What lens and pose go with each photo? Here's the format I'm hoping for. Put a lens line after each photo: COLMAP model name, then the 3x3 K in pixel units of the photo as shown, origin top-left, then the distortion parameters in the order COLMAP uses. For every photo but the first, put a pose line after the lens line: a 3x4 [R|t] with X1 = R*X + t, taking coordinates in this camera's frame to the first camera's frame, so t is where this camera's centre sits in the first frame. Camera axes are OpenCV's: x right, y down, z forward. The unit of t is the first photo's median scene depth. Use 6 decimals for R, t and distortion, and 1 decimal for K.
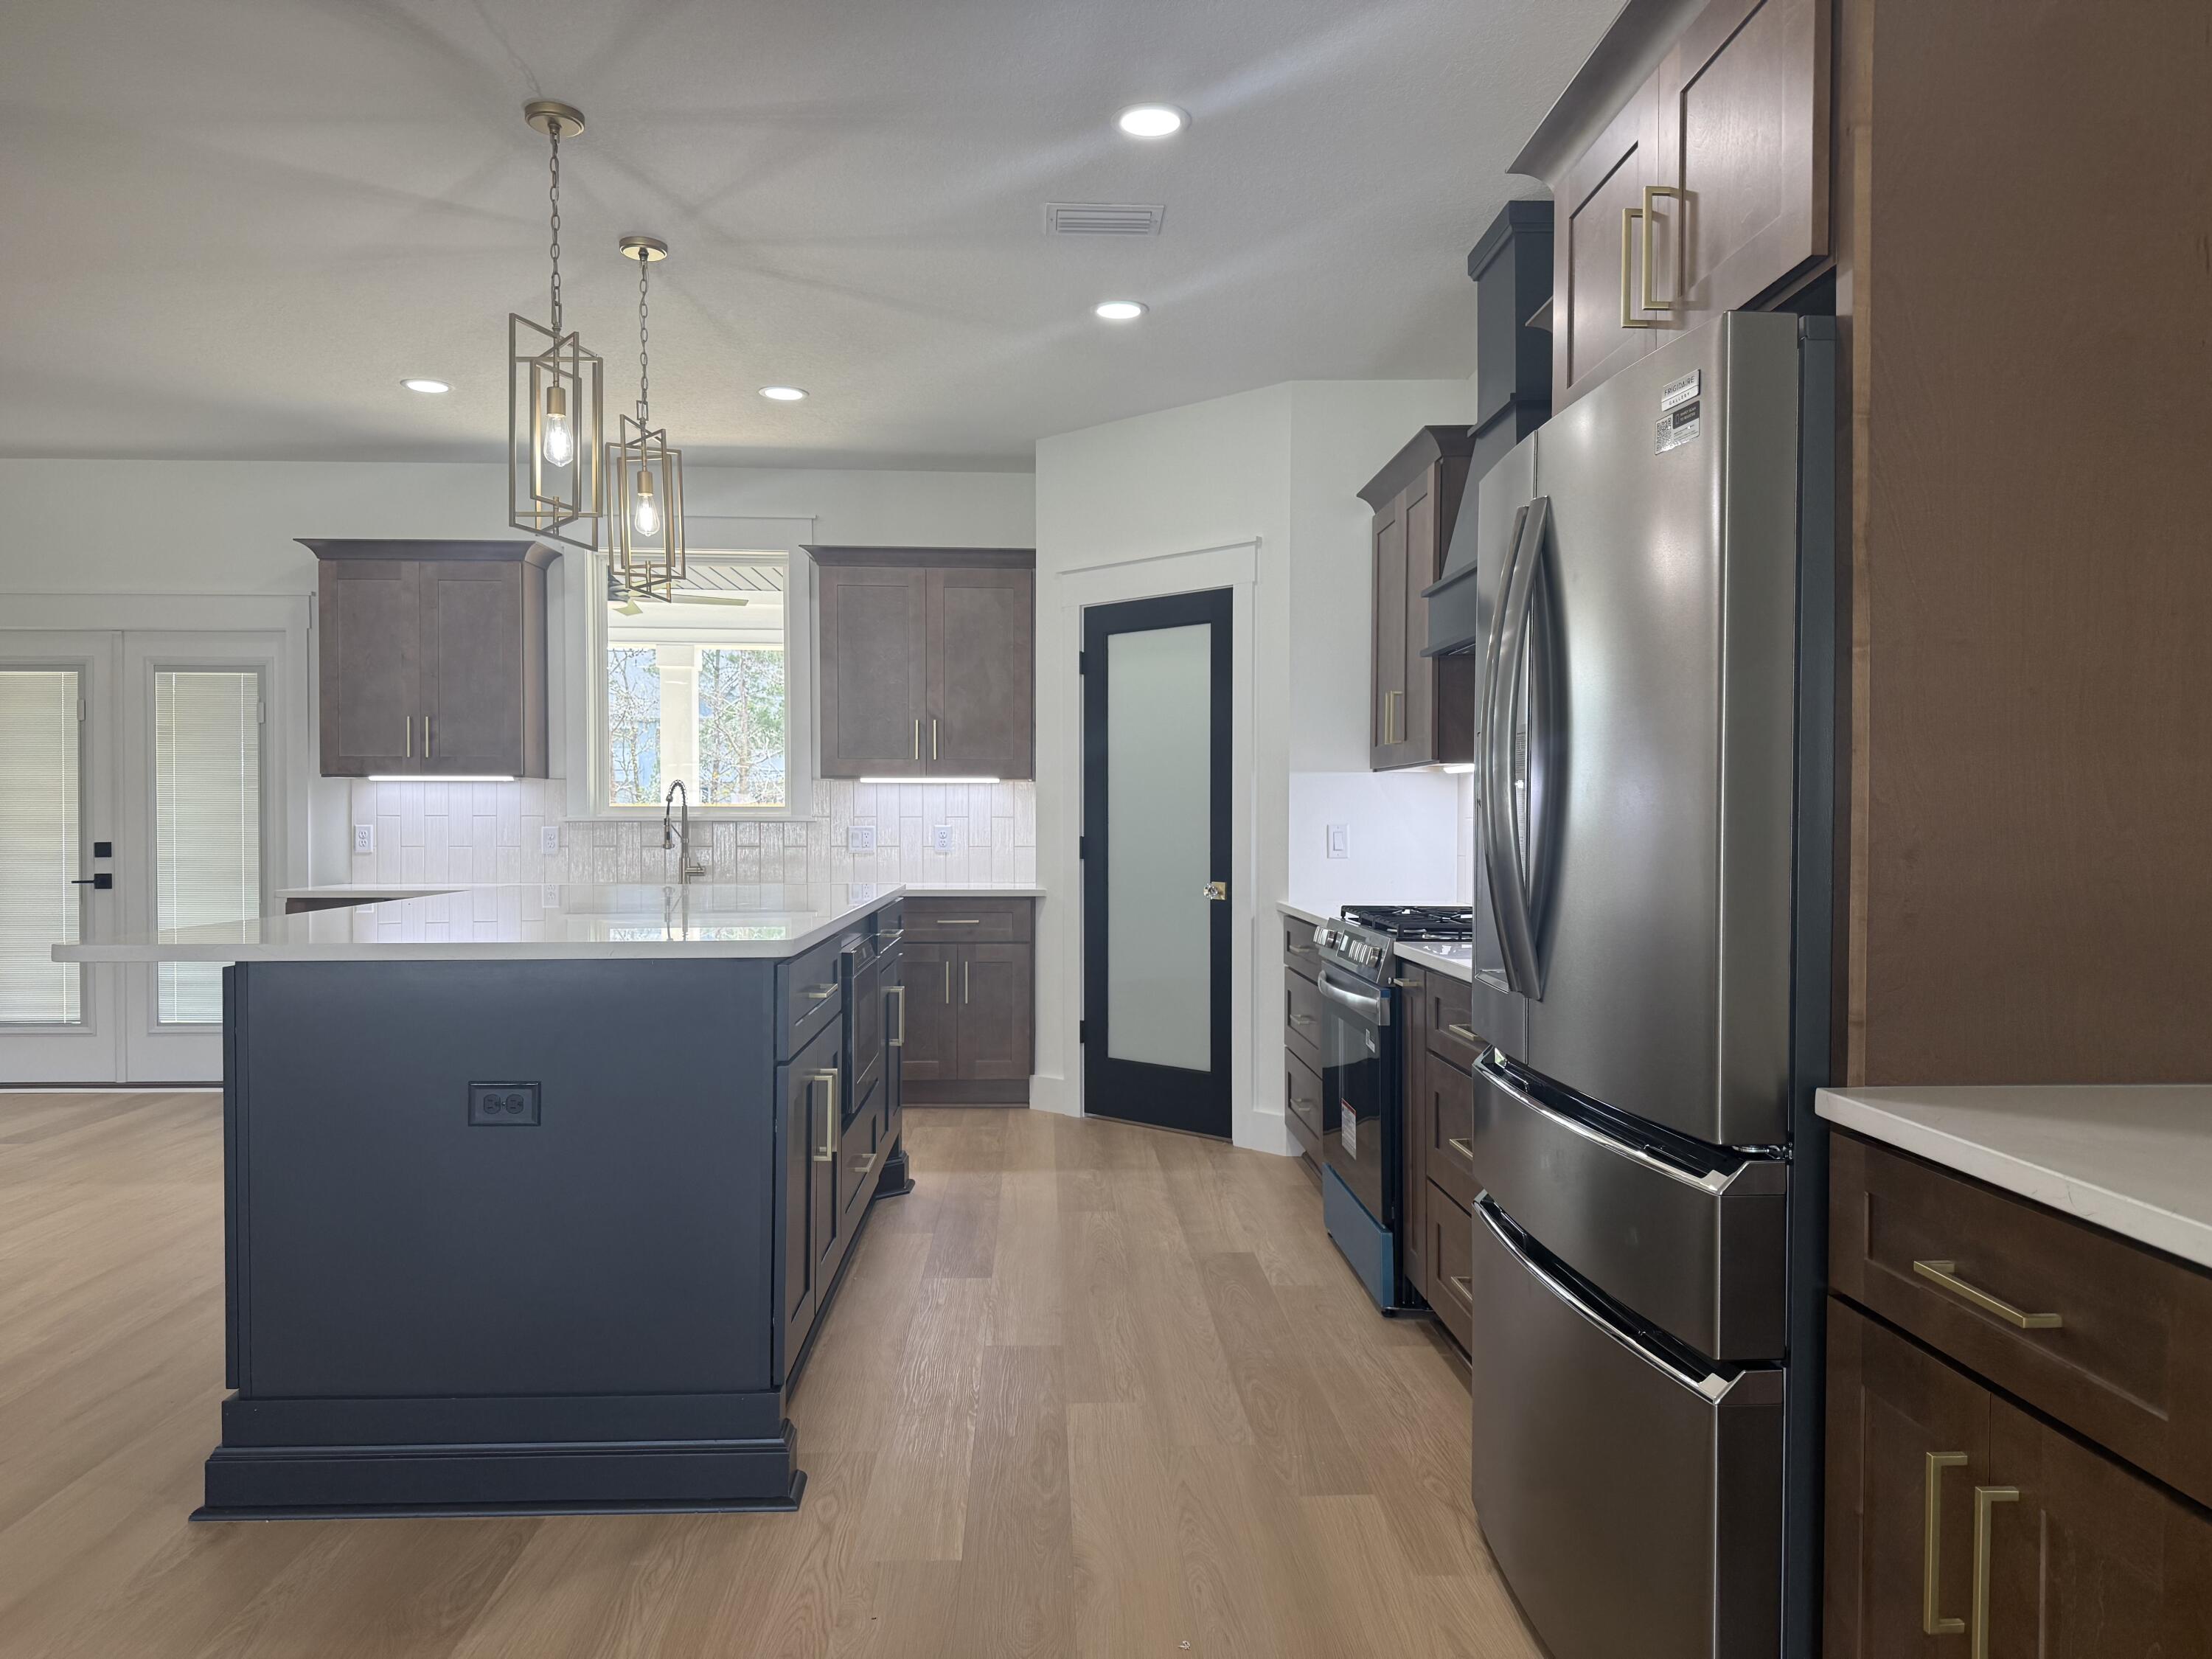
lens RADIAL K [[1591.3, 0, 1106.3], [0, 1591.3, 845.2], [0, 0, 1]] dist [0.045303, -0.007186]
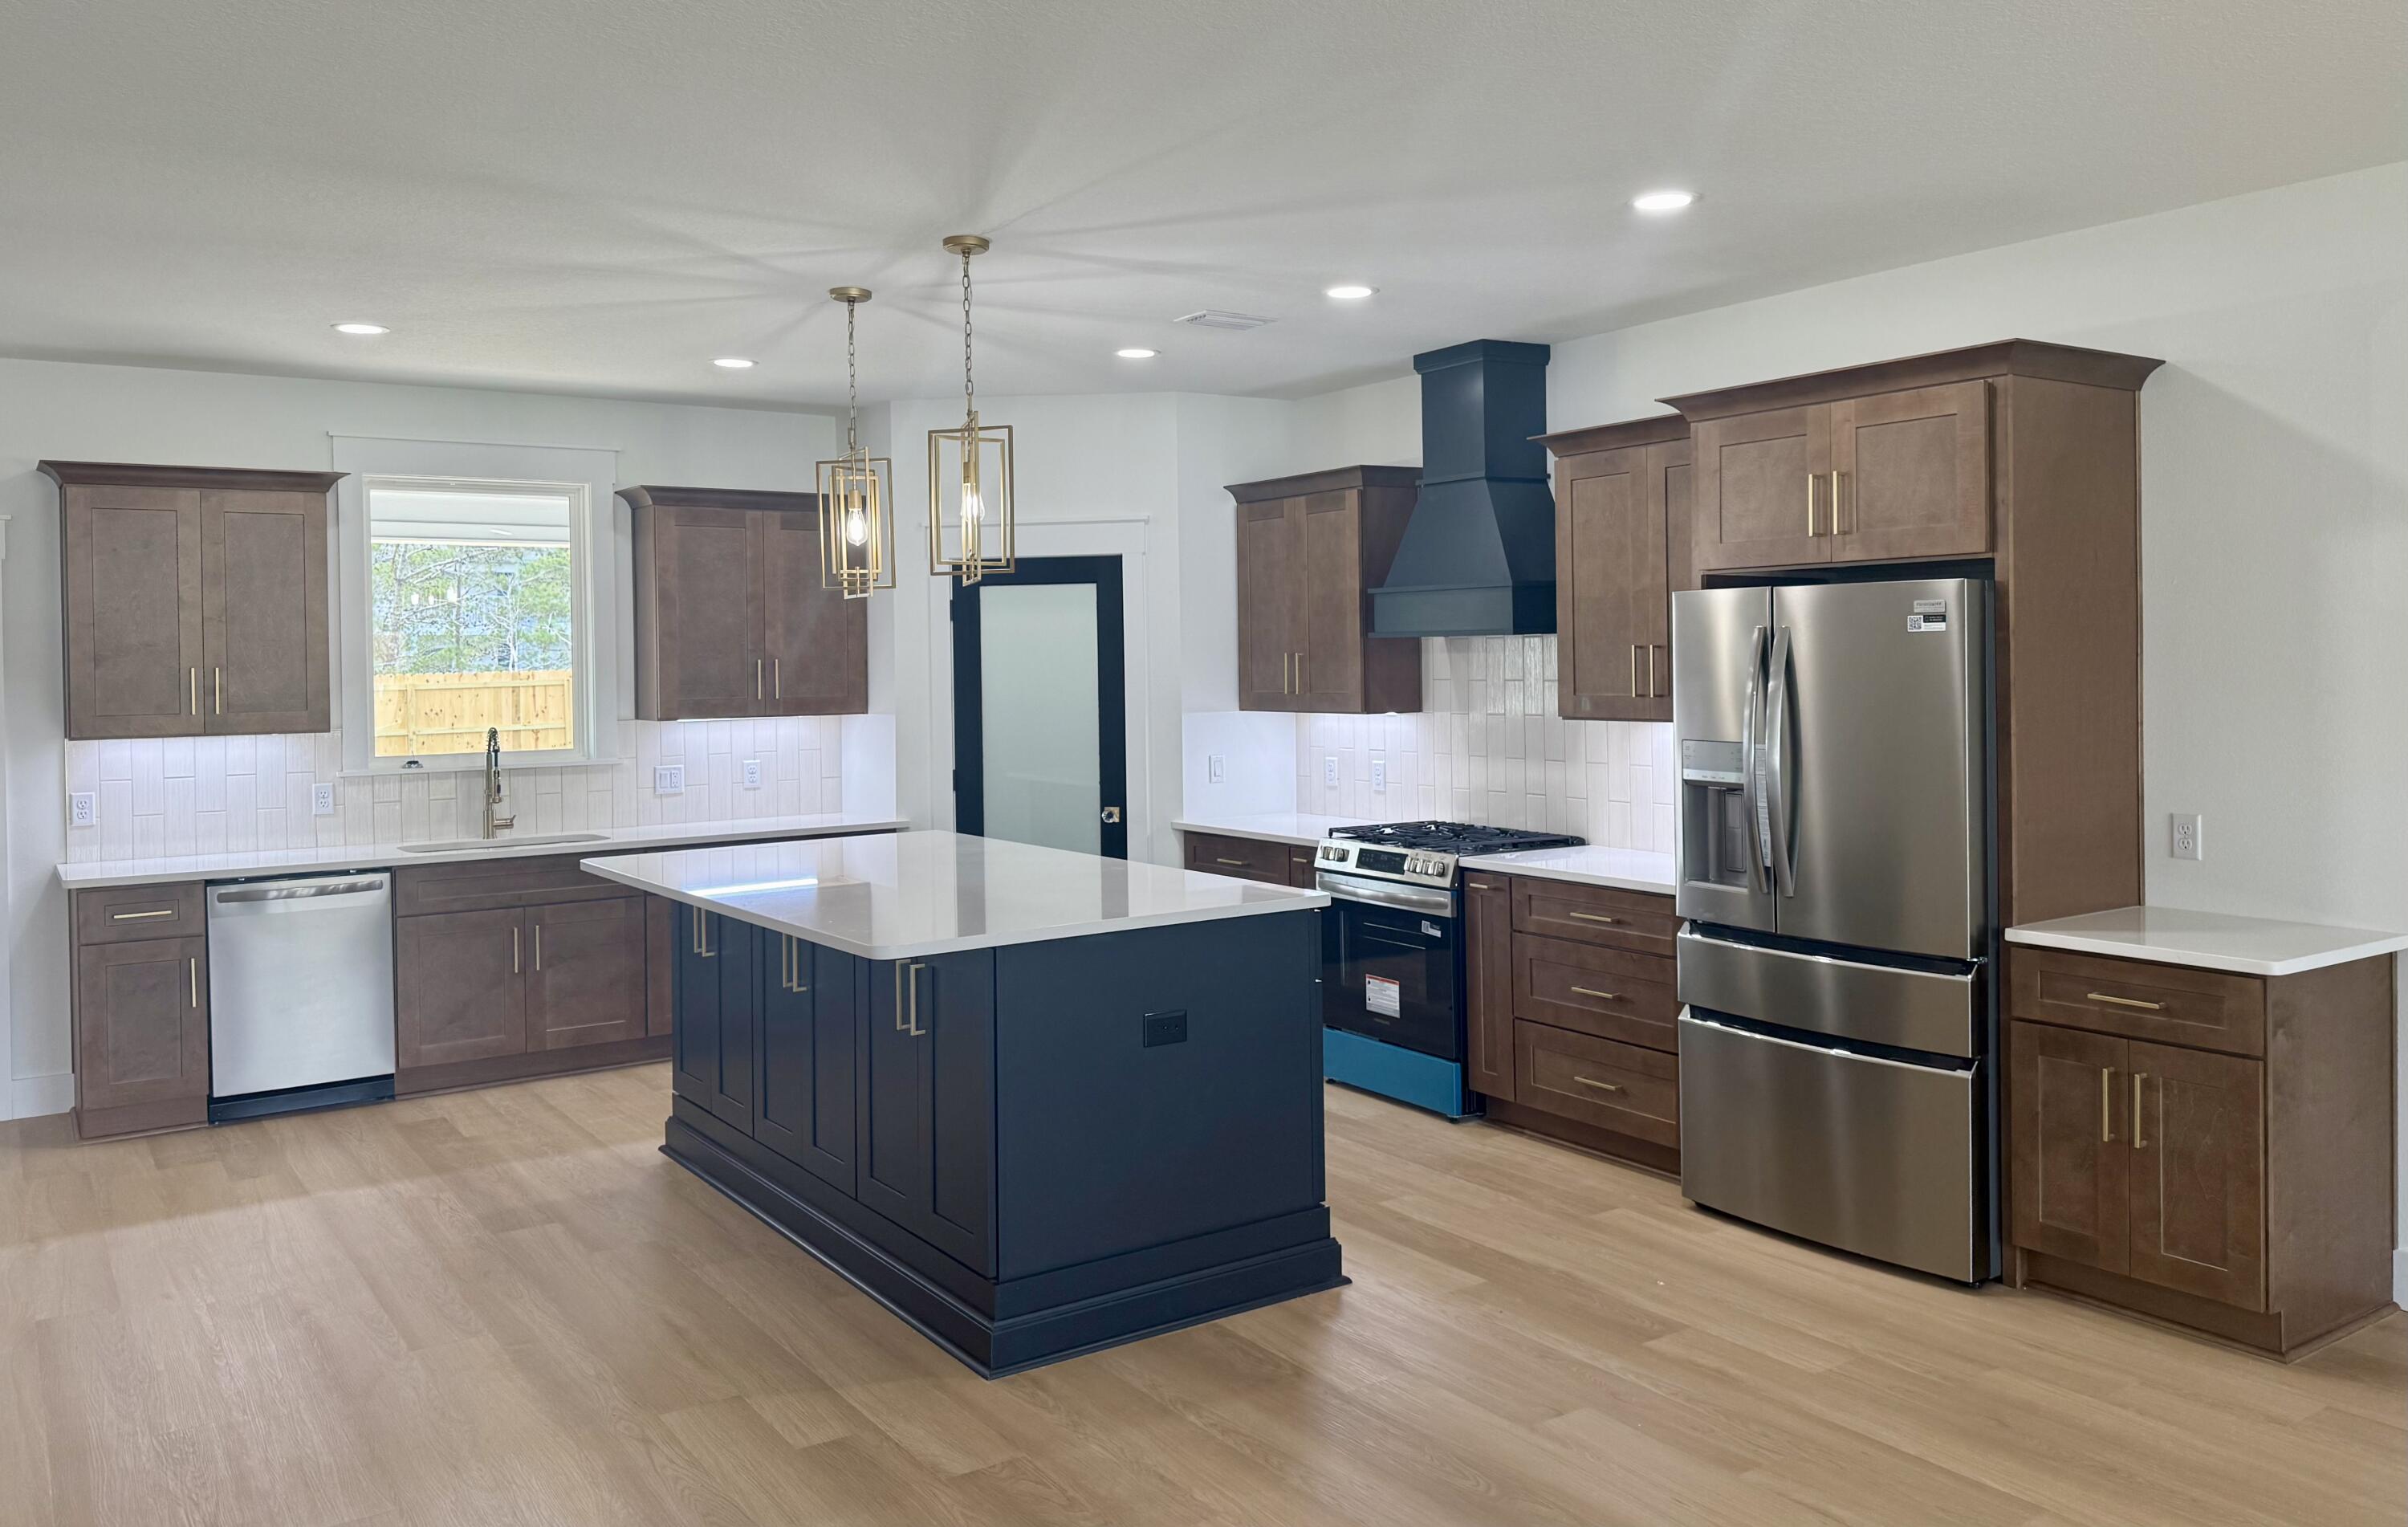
lens RADIAL K [[1814.7, 0, 1273.5], [0, 1814.7, 645.9], [0, 0, 1]] dist [0.030403, -0.009606]
pose [[0.838612, -0.012079, 0.544595, -0.554185], [0.025001, 0.999554, -0.016329, -0.069811], [-0.544155, 0.027309, 0.838540, -0.181766]]
